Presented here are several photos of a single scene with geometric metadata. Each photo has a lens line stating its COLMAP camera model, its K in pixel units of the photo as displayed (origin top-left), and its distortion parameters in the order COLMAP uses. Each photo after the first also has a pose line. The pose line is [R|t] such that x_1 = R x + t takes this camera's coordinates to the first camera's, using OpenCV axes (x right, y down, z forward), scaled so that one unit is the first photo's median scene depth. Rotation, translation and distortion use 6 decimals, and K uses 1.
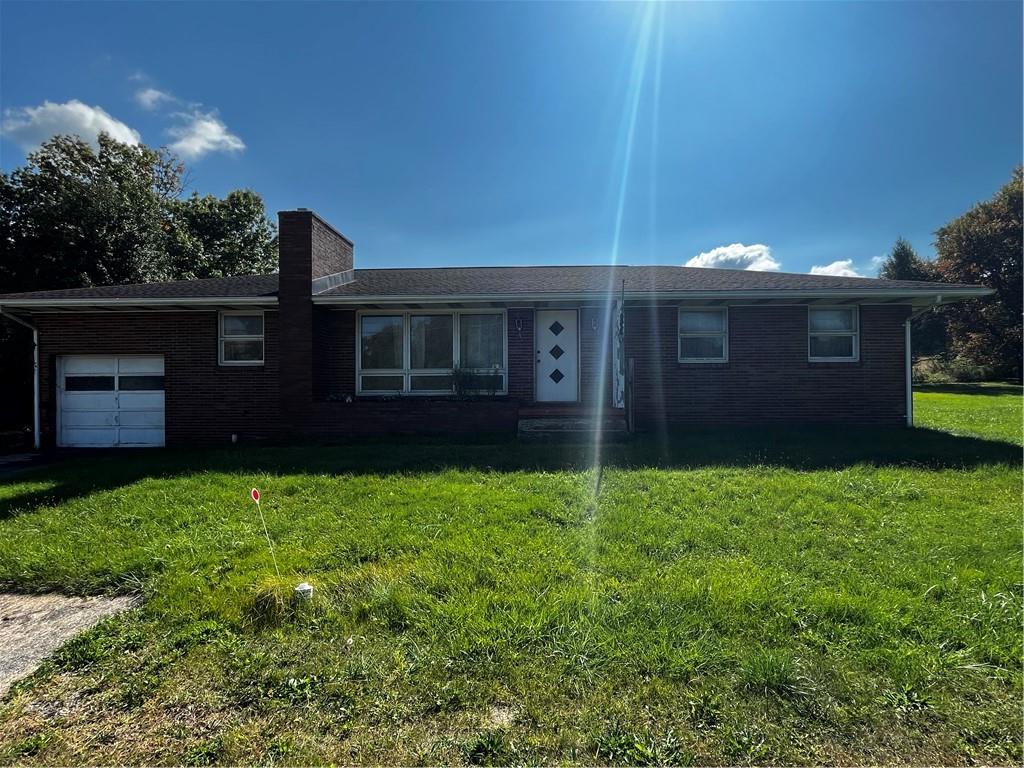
lens RADIAL K [[525.1, 0, 512.0], [0, 525.1, 384.0], [0, 0, 1]] dist [0.000472, 0.000075]
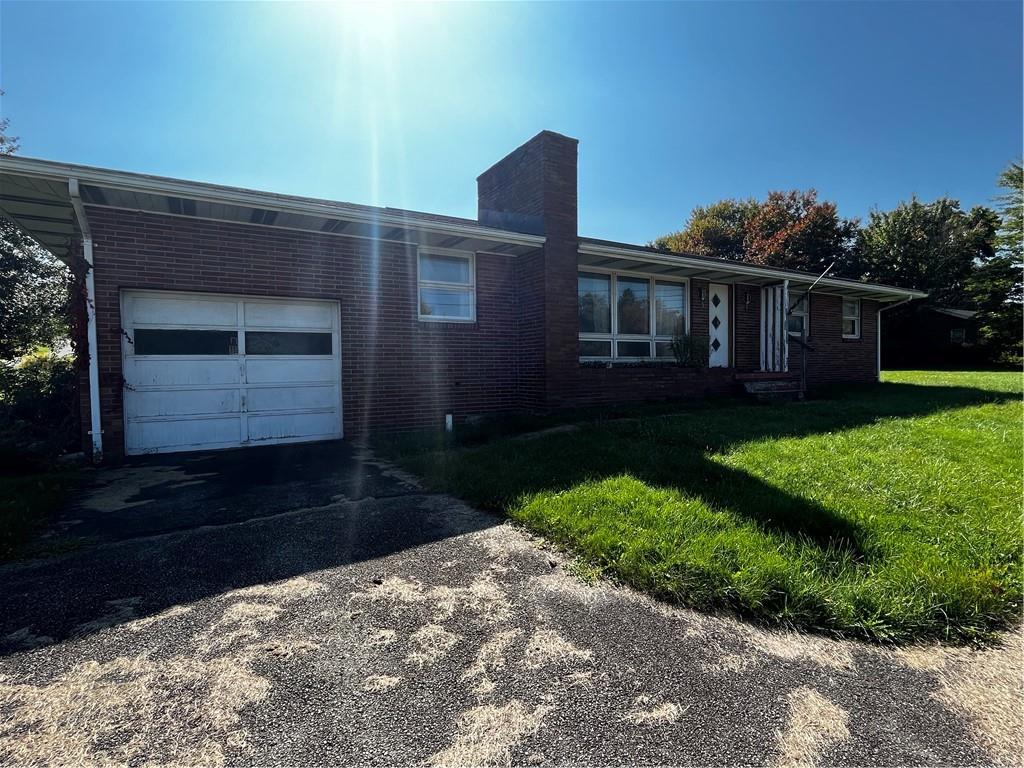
lens RADIAL K [[525.1, 0, 512.0], [0, 525.1, 384.0], [0, 0, 1]] dist [0.000472, 0.000075]
pose [[0.830734, -0.020874, 0.556278, -0.848544], [0.005224, 0.999545, 0.029707, 0.030751], [-0.556645, -0.021773, 0.830465, 0.321956]]
